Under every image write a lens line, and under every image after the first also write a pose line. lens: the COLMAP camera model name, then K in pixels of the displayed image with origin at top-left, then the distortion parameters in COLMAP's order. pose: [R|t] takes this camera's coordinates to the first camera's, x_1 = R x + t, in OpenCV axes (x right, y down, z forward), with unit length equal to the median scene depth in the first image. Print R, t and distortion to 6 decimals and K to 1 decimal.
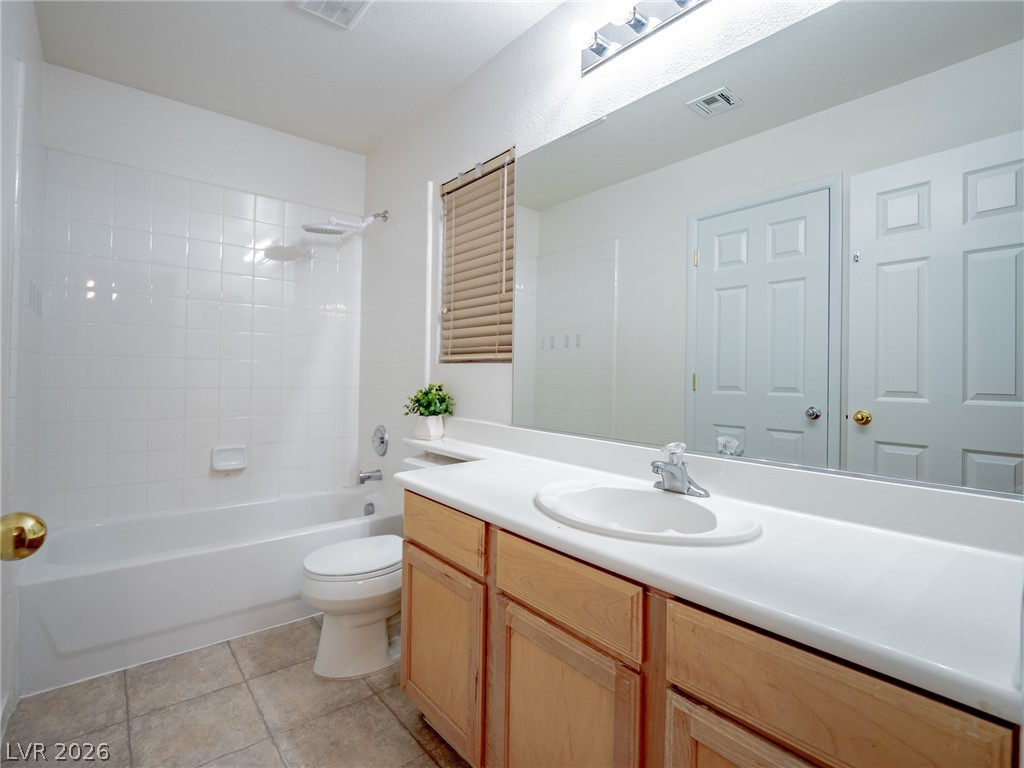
lens RADIAL K [[497.7, 0, 513.6], [0, 497.7, 371.6], [0, 0, 1]] dist [-0.000051, -0.012166]
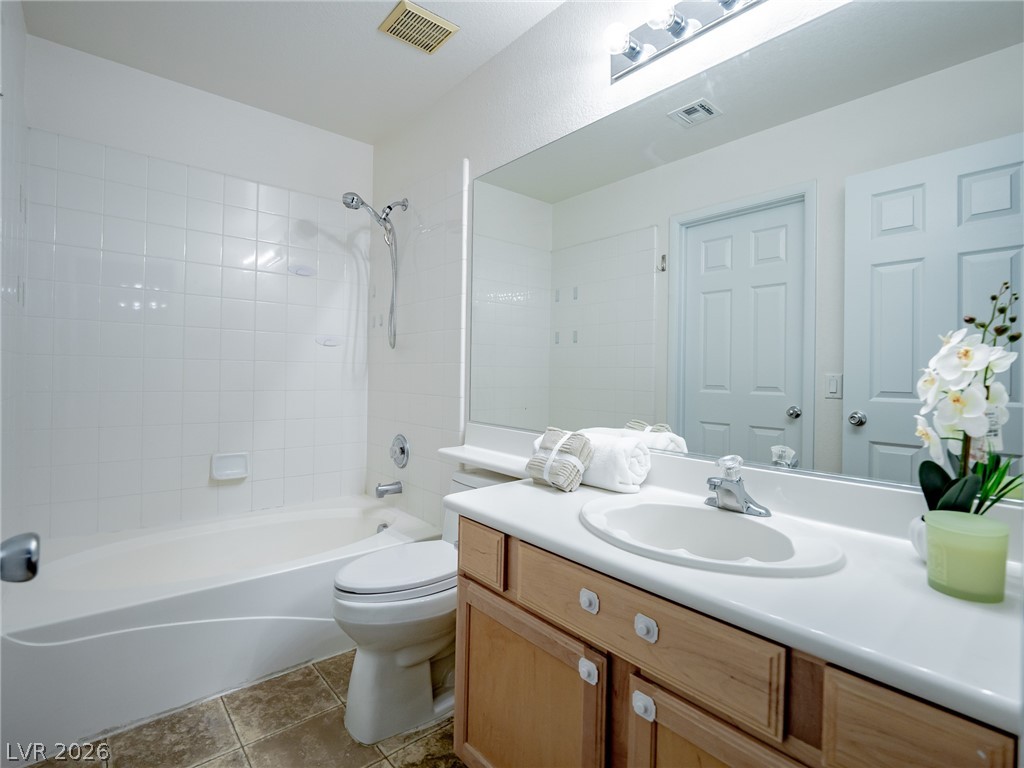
lens RADIAL K [[497.7, 0, 513.6], [0, 497.7, 371.6], [0, 0, 1]] dist [-0.000051, -0.012166]
pose [[0.999543, 0.004915, 0.029817, -0.101774], [-0.005109, 0.999966, 0.006433, -0.018065], [-0.029784, -0.006582, 0.999535, 0.082574]]
